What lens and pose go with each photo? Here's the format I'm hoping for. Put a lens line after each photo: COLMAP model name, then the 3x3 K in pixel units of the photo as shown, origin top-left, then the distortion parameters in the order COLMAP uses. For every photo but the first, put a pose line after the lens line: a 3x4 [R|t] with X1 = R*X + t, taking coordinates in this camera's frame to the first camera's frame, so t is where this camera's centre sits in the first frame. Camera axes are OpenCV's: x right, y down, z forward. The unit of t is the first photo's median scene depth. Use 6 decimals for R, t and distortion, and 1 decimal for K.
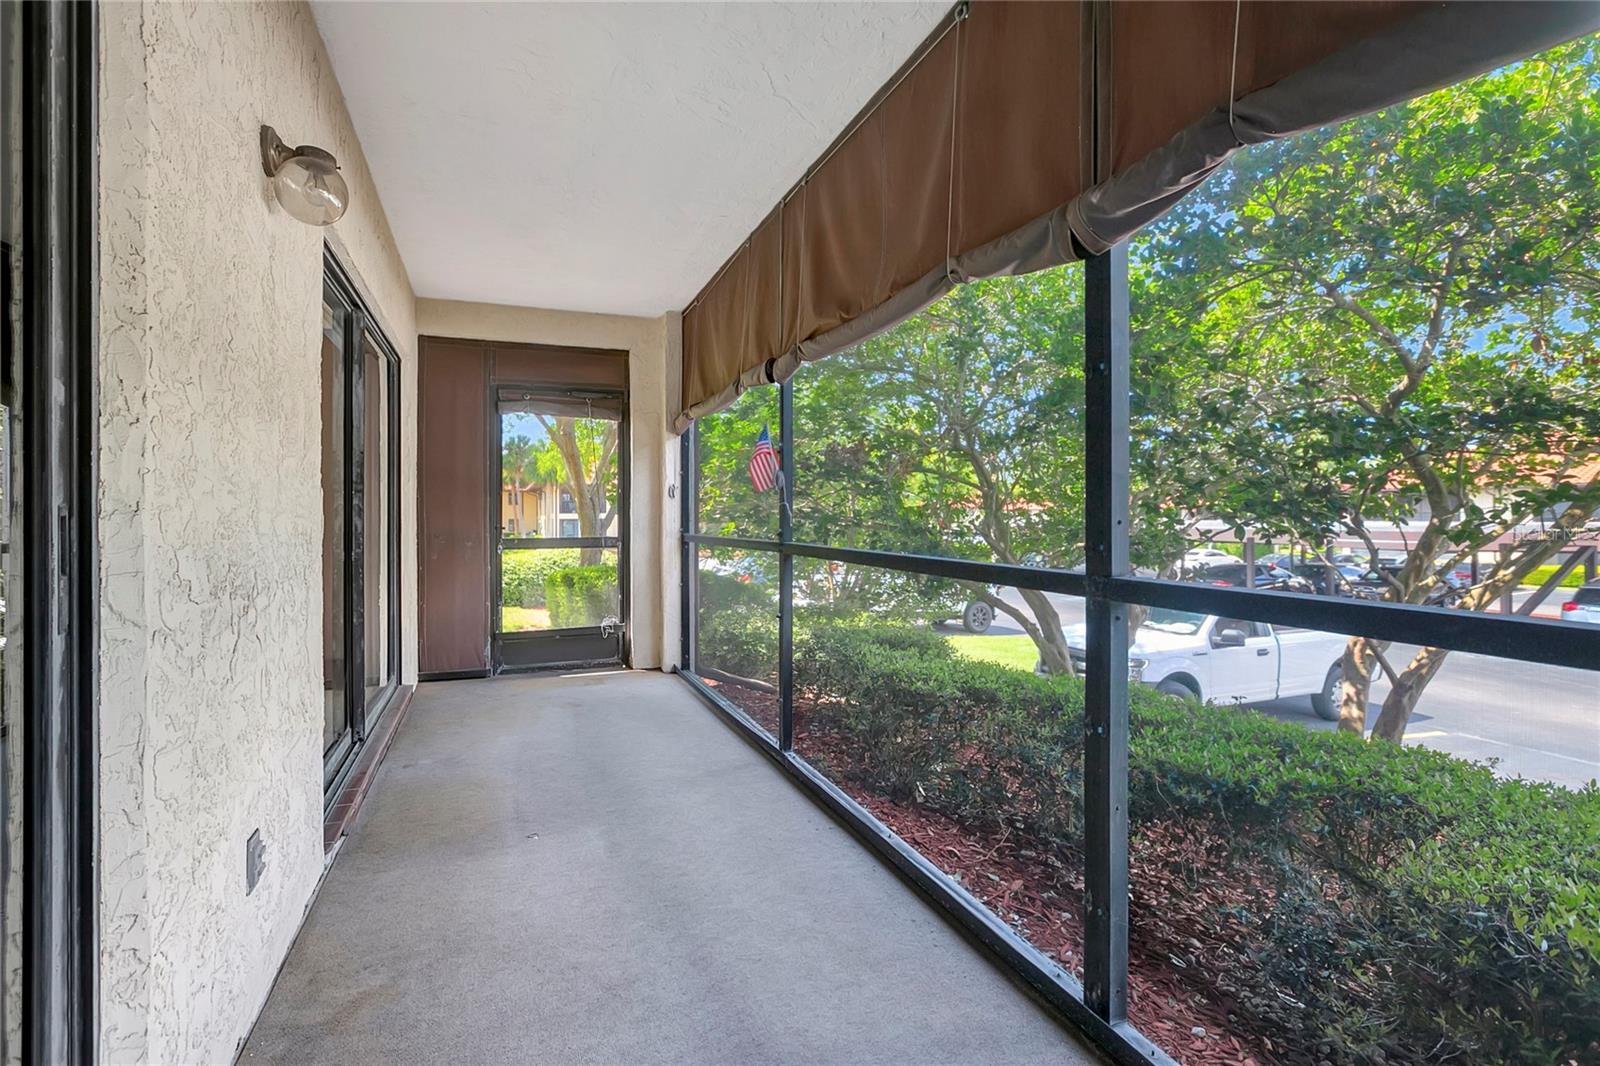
lens RADIAL K [[731.8, 0, 794.8], [0, 731.8, 523.3], [0, 0, 1]] dist [-0.009794, 0.013541]
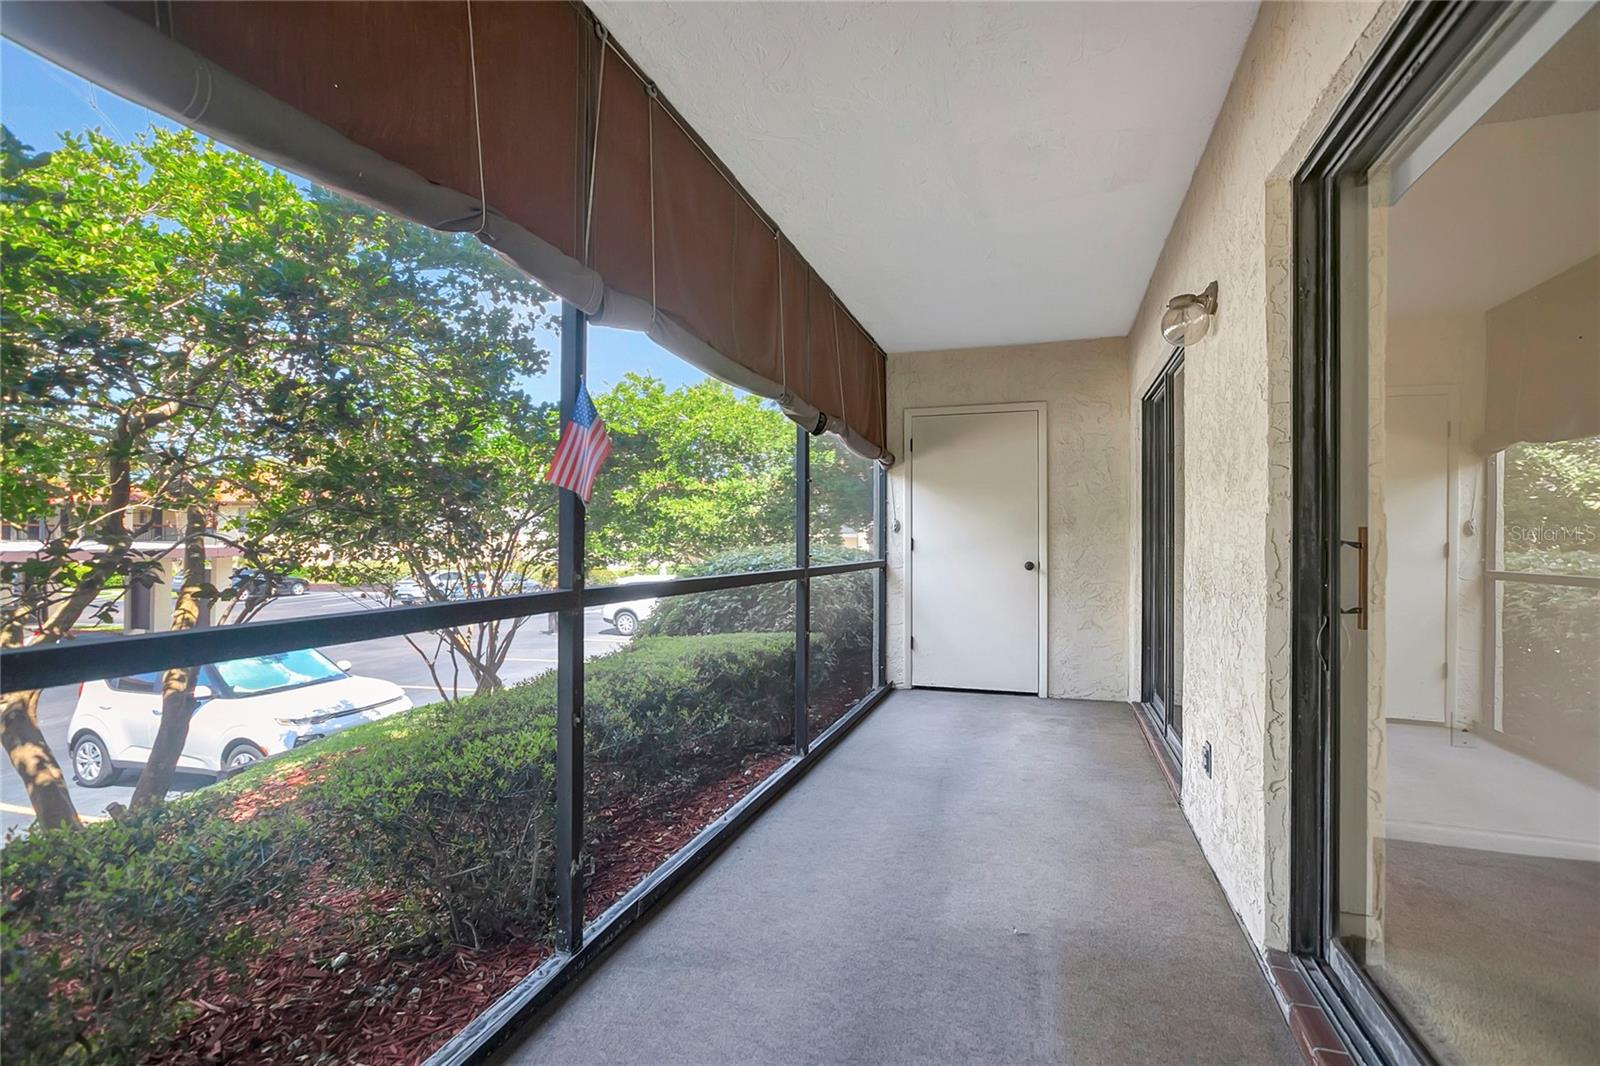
lens RADIAL K [[731.8, 0, 794.8], [0, 731.8, 523.3], [0, 0, 1]] dist [-0.009794, 0.013541]
pose [[-0.750114, 0.009752, 0.661237, -0.888344], [-0.000492, 0.999883, -0.015305, -0.026199], [-0.661308, -0.011806, -0.750021, 2.218424]]
